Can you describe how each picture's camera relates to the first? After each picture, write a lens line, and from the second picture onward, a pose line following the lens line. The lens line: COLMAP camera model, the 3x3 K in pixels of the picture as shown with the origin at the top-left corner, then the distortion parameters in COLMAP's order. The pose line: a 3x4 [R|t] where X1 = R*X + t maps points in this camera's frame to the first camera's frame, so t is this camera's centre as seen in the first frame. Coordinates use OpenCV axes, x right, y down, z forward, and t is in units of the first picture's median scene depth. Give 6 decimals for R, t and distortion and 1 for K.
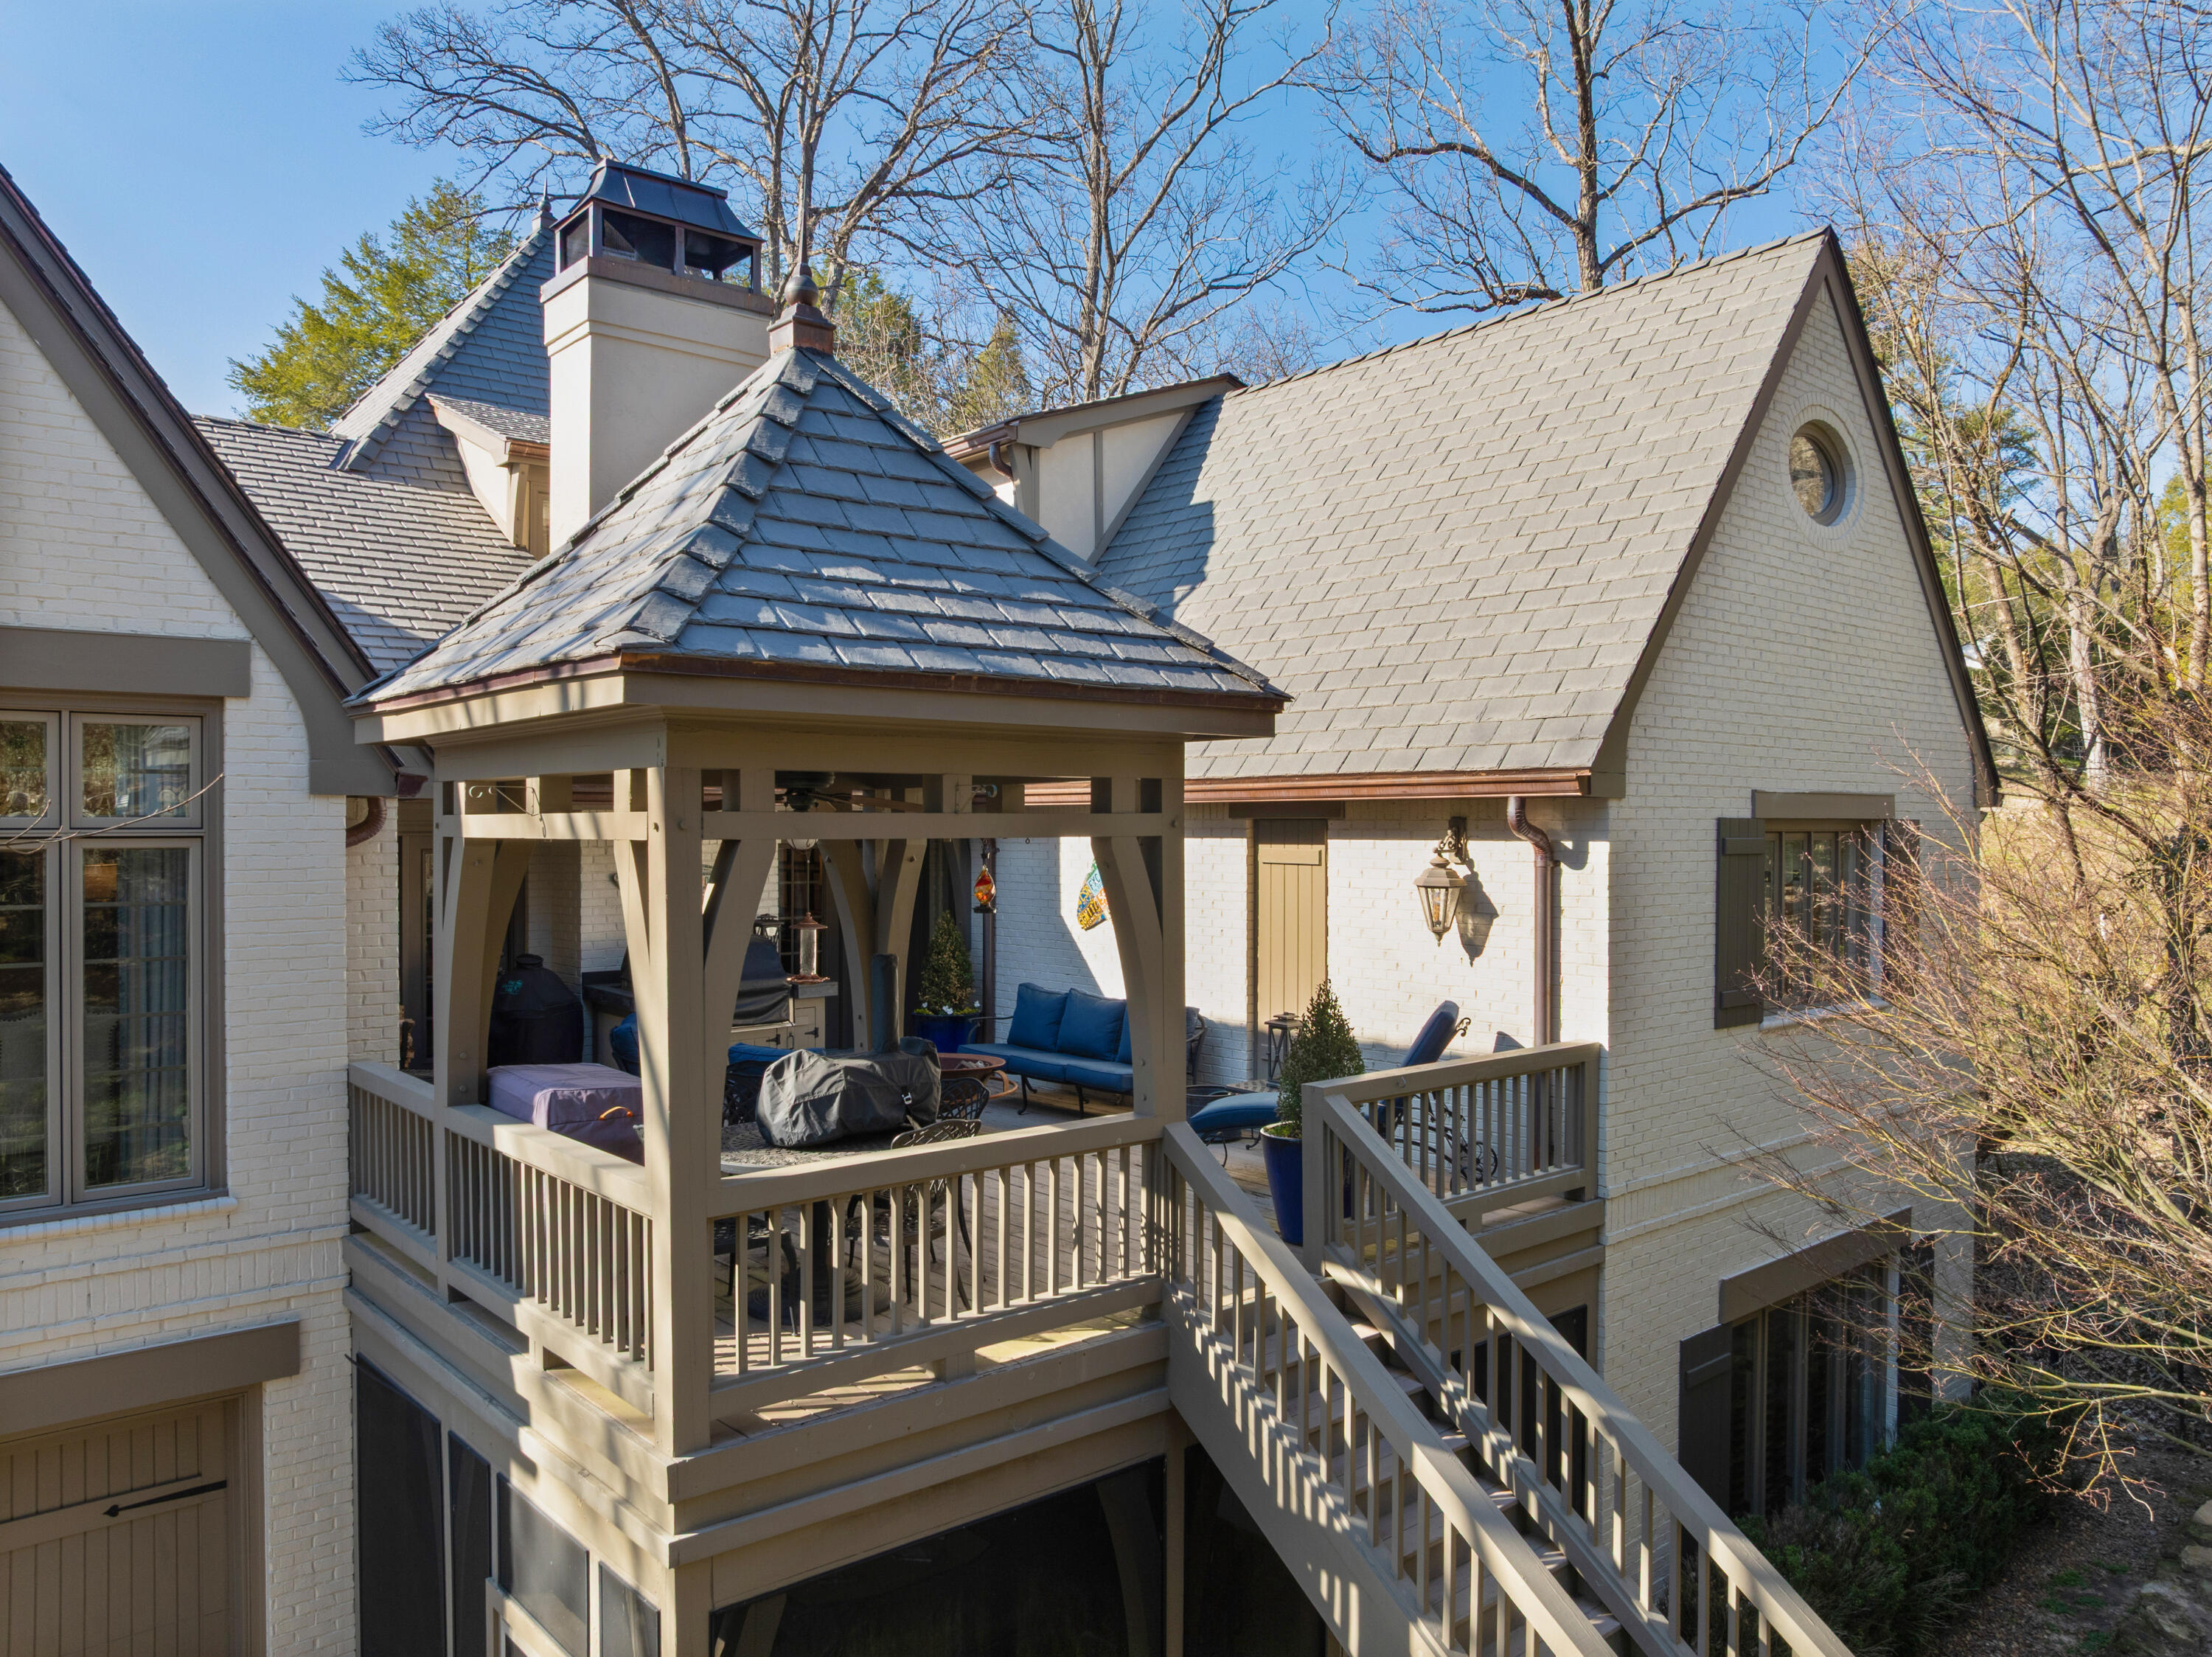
lens RADIAL K [[1597.1, 0, 1099.4], [0, 1597.1, 834.3], [0, 0, 1]] dist [-0.042544, 0.020953]
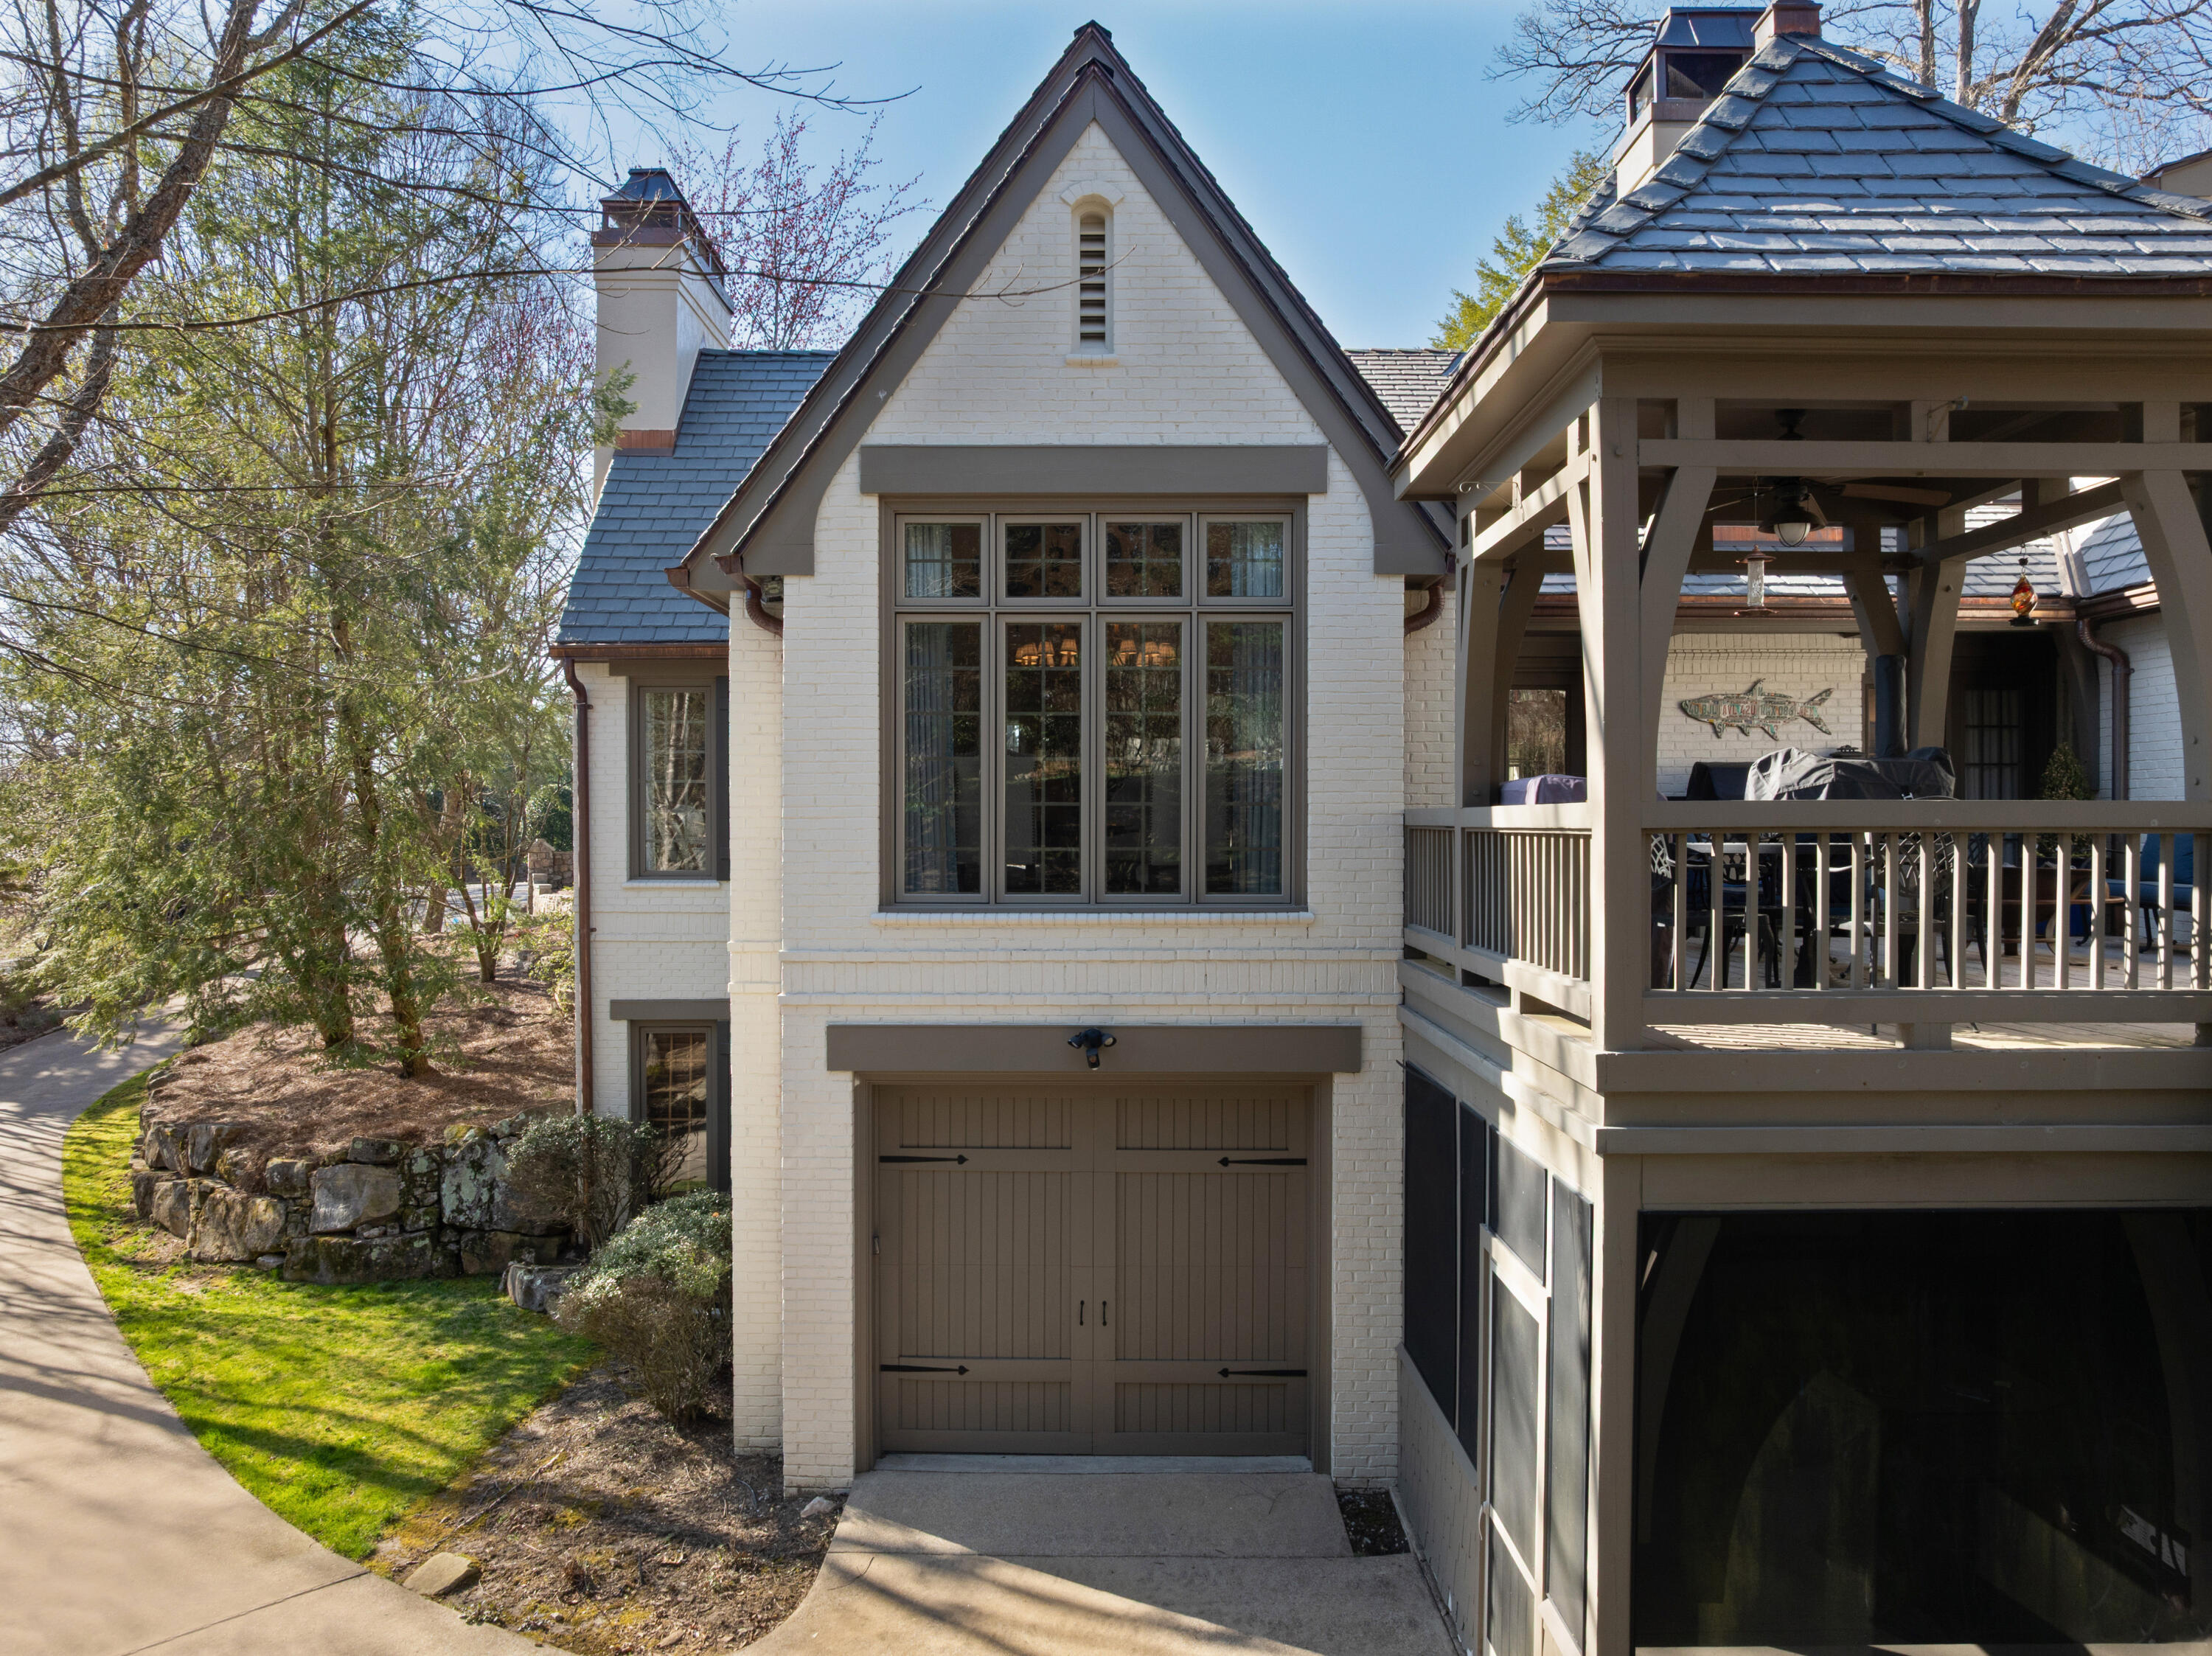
lens RADIAL K [[1597.0, 0, 1099.4], [0, 1597.0, 833.8], [0, 0, 1]] dist [-0.042544, 0.020953]
pose [[0.756468, 0.002034, -0.654028, 0.132199], [-0.006879, 0.999965, -0.004846, 0.199972], [0.653995, 0.008165, 0.756455, -0.018637]]
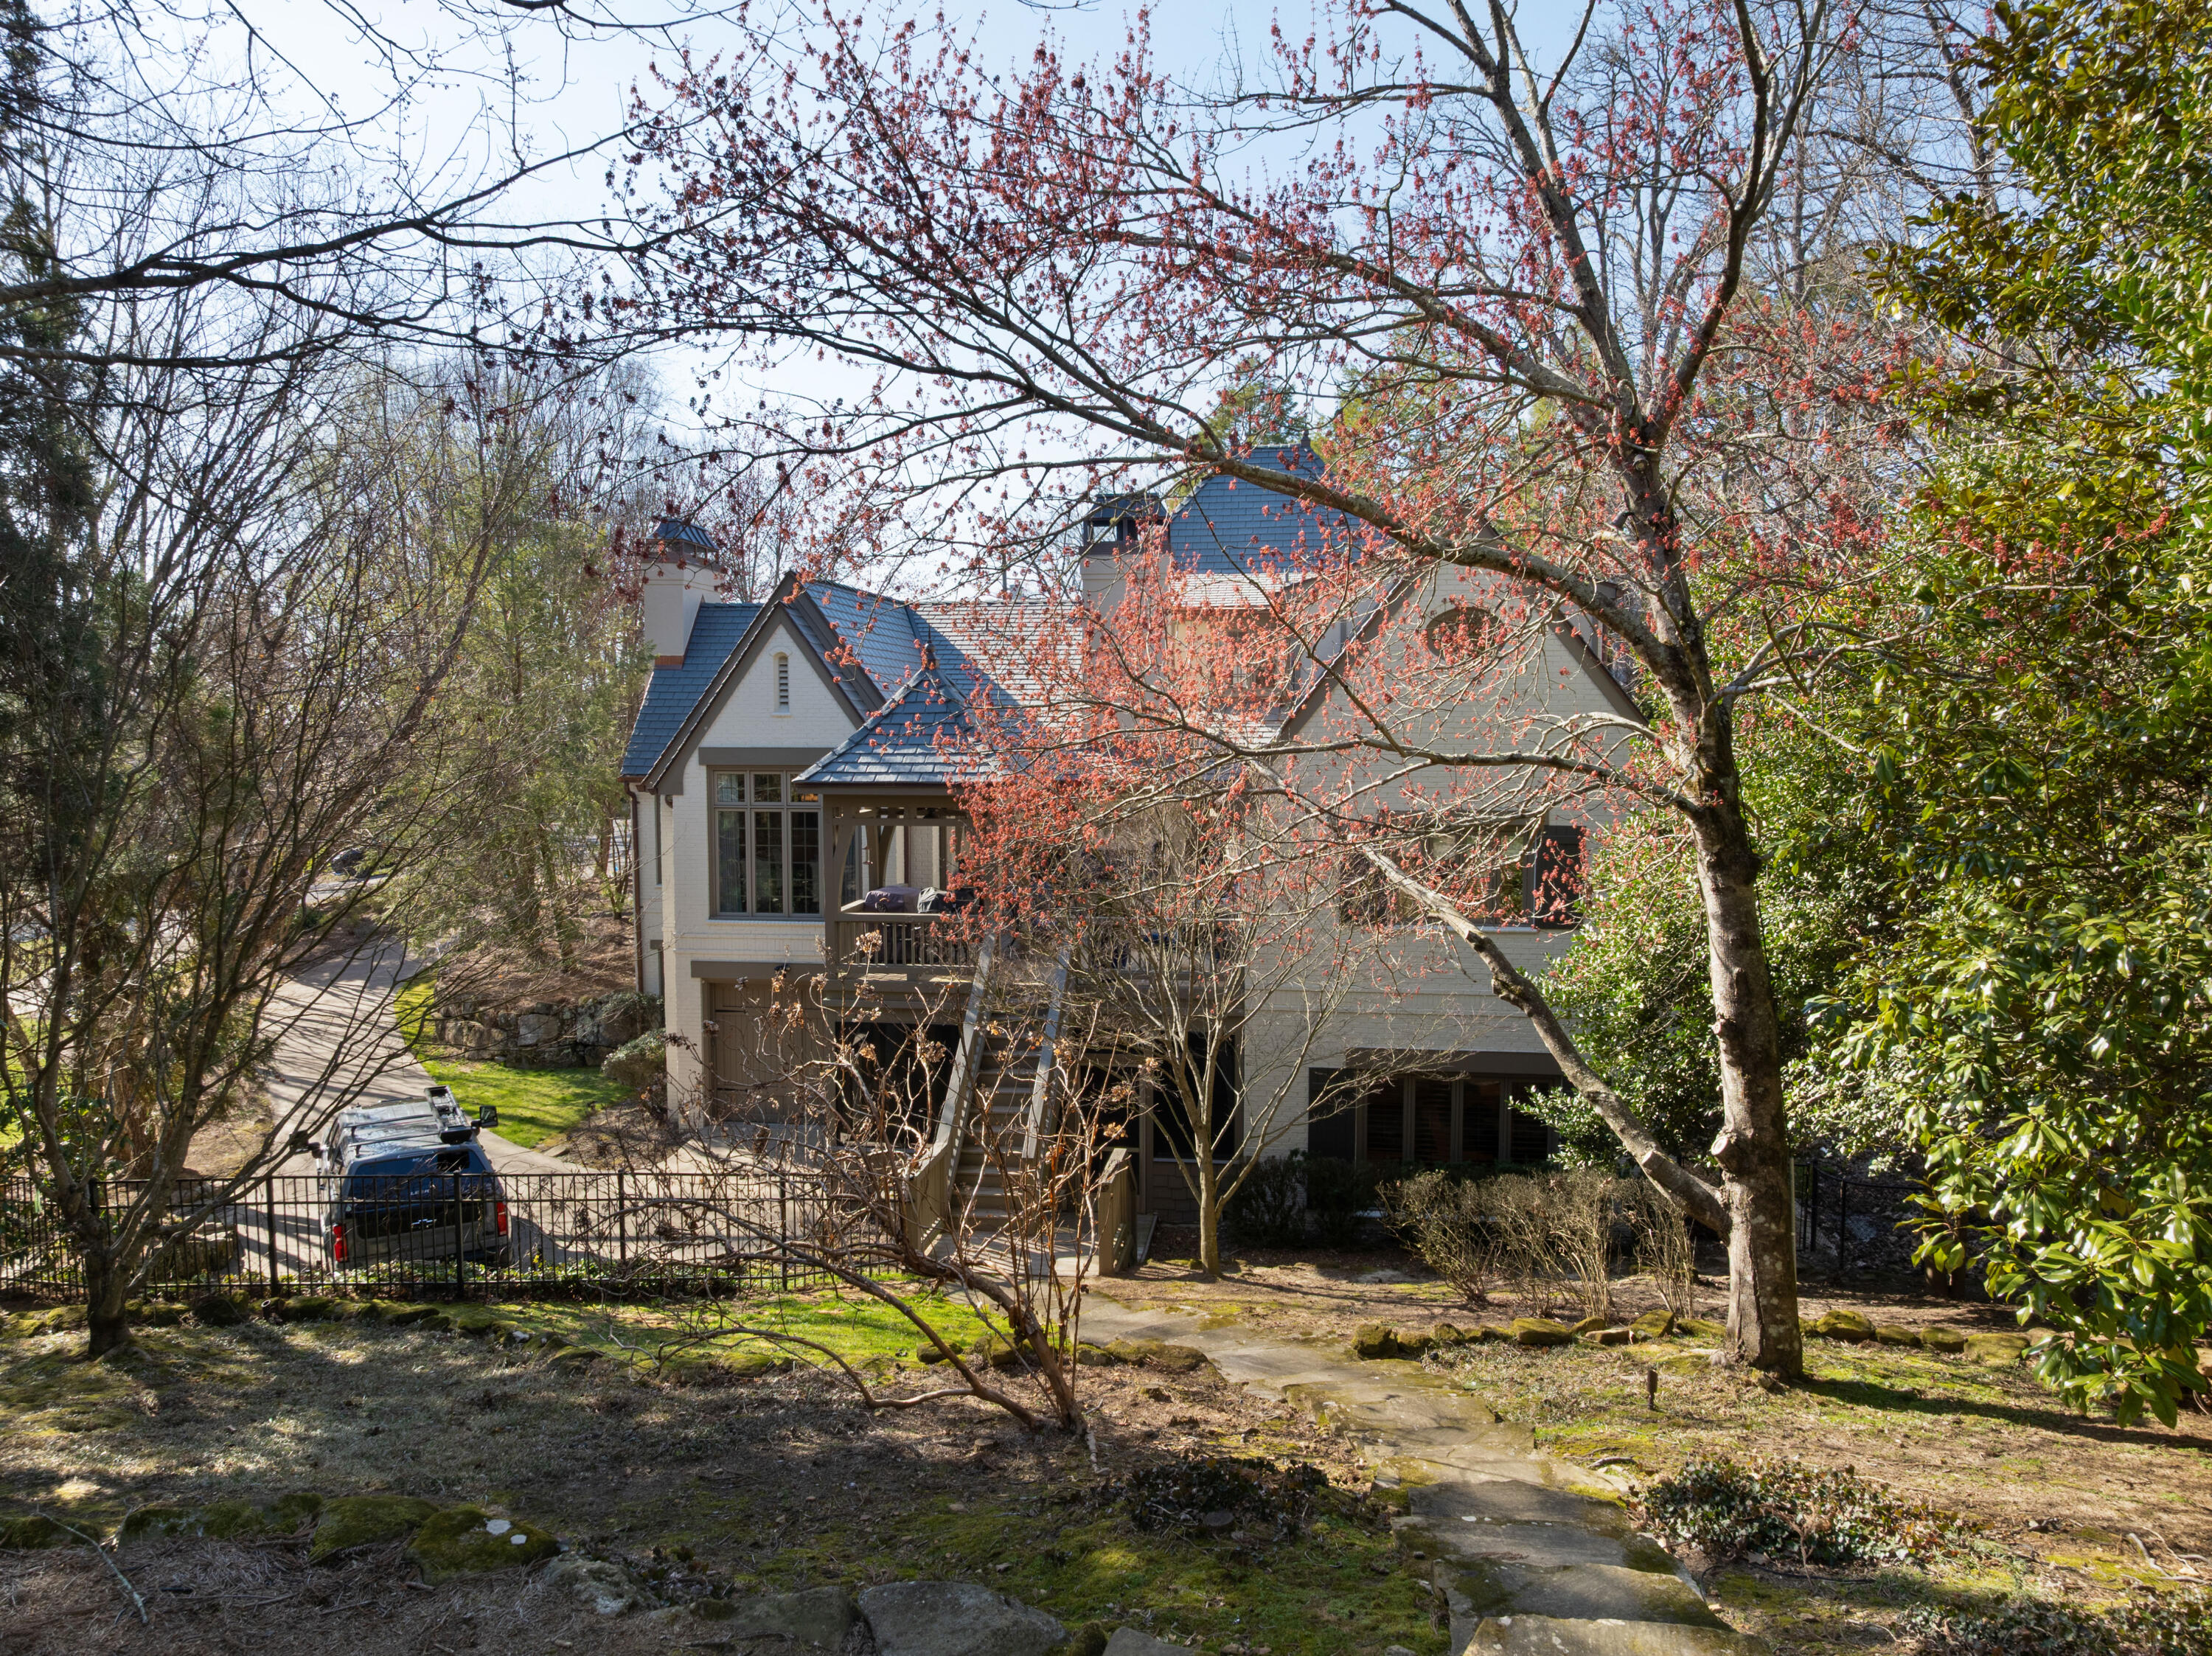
lens RADIAL K [[1597.0, 0, 1099.4], [0, 1597.0, 833.8], [0, 0, 1]] dist [-0.042544, 0.020953]
pose [[0.673622, 0.053114, -0.737165, 2.346415], [-0.001134, 0.997487, 0.070835, -0.187010], [0.739075, -0.046880, 0.671990, -0.883918]]
